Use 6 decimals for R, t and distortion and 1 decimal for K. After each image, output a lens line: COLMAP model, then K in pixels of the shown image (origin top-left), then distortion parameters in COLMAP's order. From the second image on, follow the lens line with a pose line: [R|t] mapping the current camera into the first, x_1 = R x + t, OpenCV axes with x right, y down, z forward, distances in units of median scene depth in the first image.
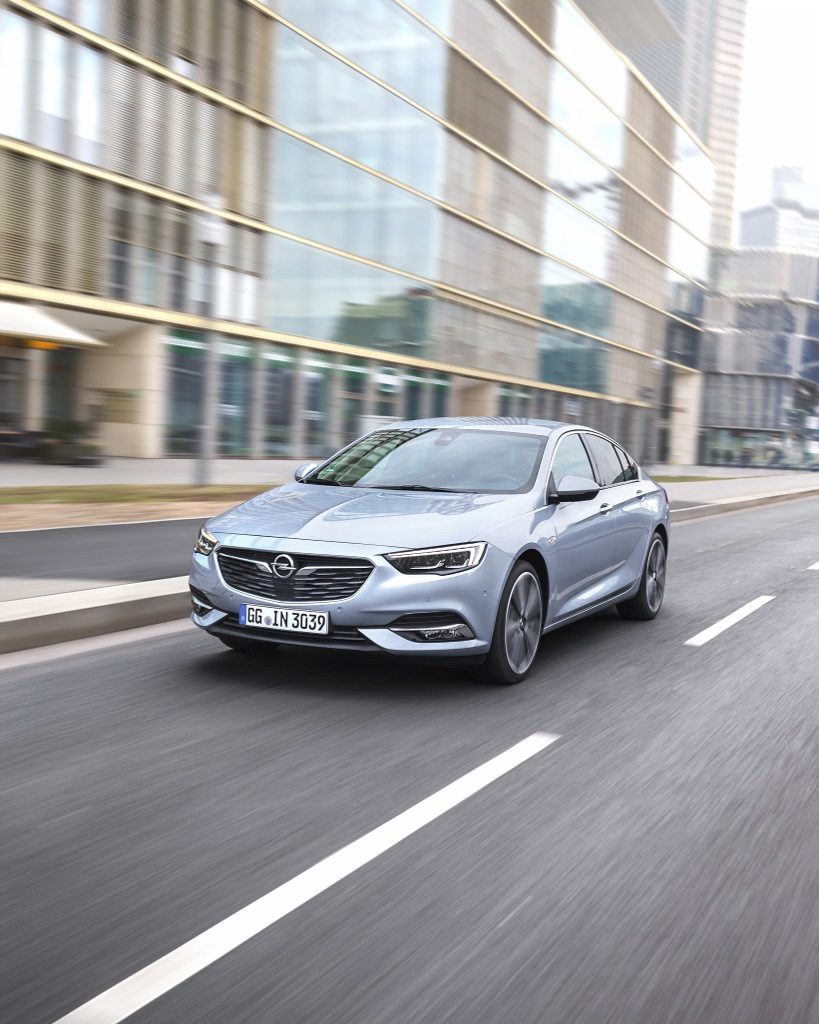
lens RADIAL K [[1203.3, 0, 418.3], [0, 1203.3, 508.3], [0, 0, 1]] dist [0.016216, 0.000000]
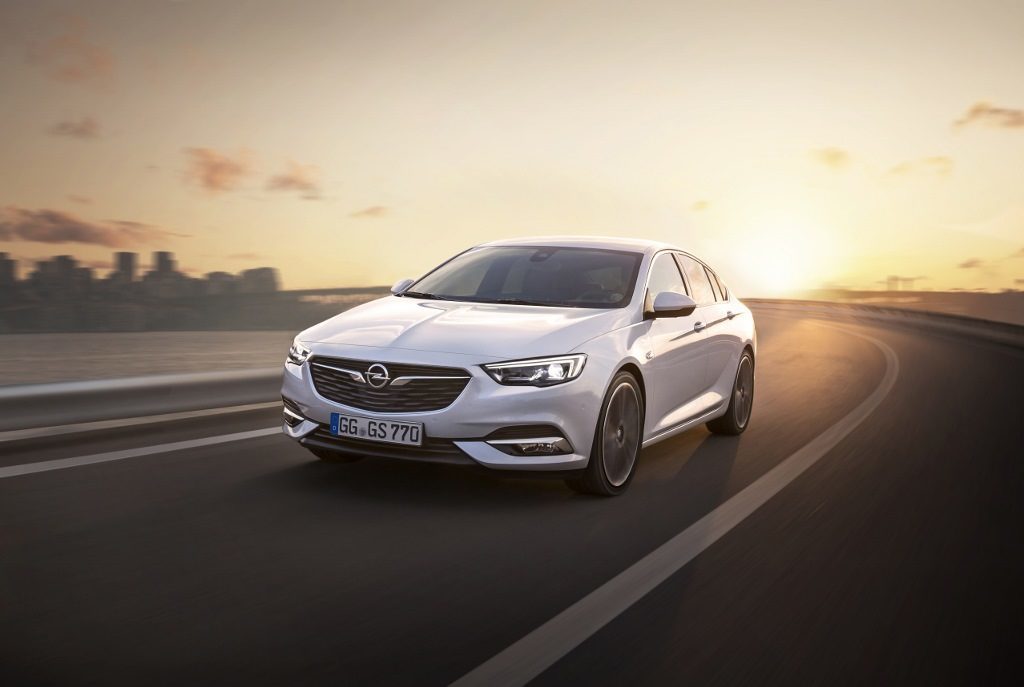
lens RADIAL K [[1068.5, 0, 502.5], [0, 1068.5, 345.7], [0, 0, 1]] dist [0.021671, 0.000000]
pose [[0.999924, 0.012159, -0.001957, -0.009587], [-0.012151, 0.999917, 0.004240, 0.018735], [0.002009, -0.004216, 0.999989, 0.136545]]
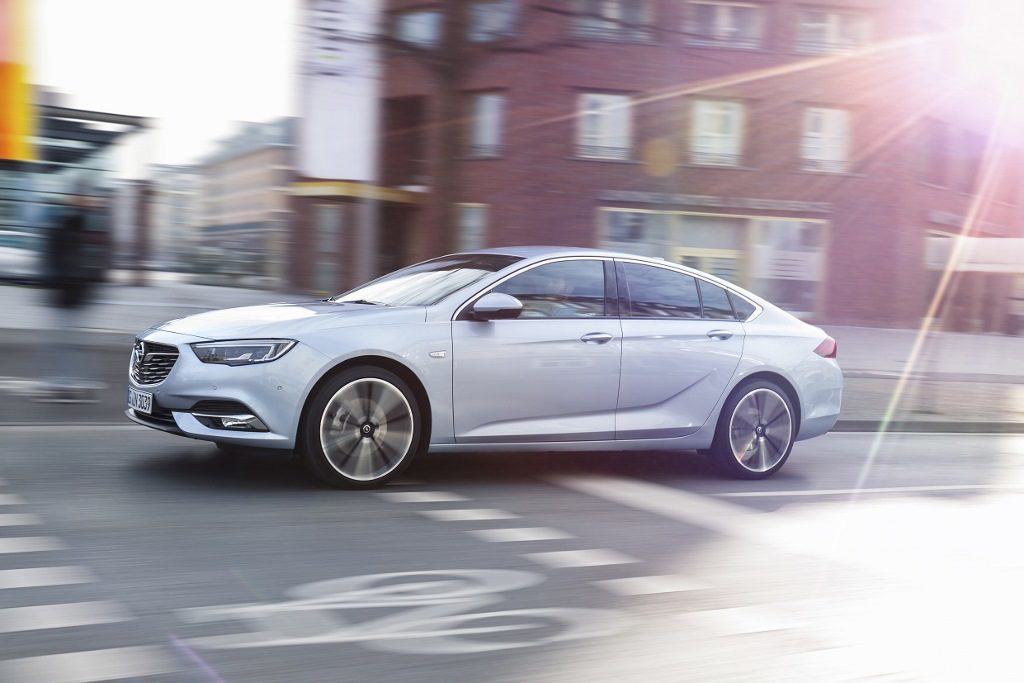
lens RADIAL K [[1191.5, 0, 518.0], [0, 1191.5, 340.3], [0, 0, 1]] dist [0.035923, 0.000000]
pose [[0.836882, 0.033470, -0.546360, 0.787754], [-0.067887, 0.996769, -0.042923, 0.060276], [0.543158, 0.073012, 0.836450, 0.257076]]
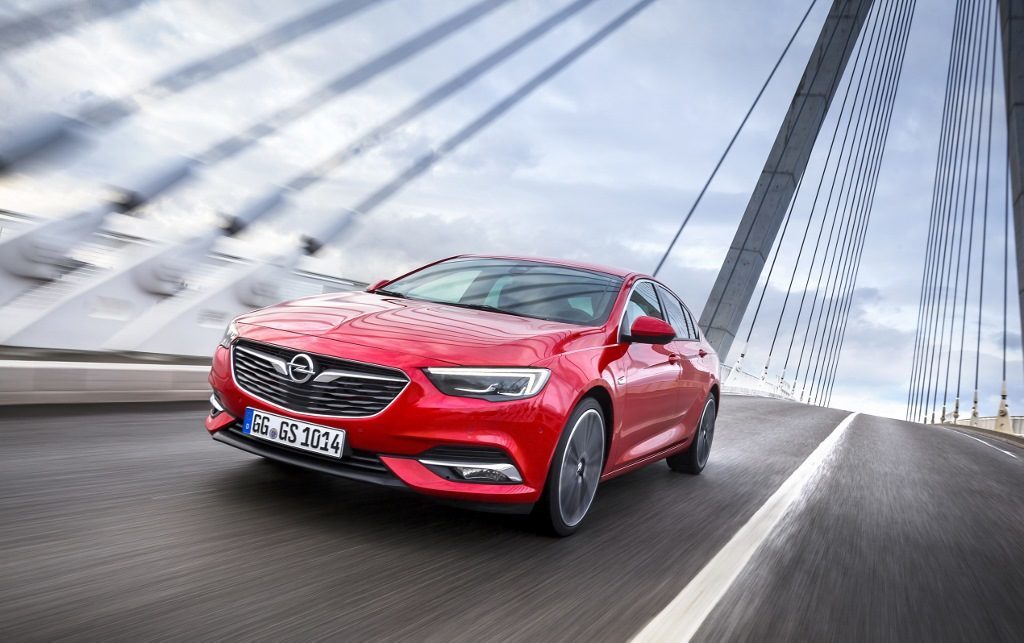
lens RADIAL K [[784.2, 0, 508.5], [0, 784.2, 322.5], [0, 0, 1]] dist [0.064366, -0.000009]
pose [[0.992907, 0.118657, -0.007450, 0.028293], [-0.118889, 0.991253, -0.057288, 0.031022], [0.000587, 0.057767, 0.998330, 0.461863]]
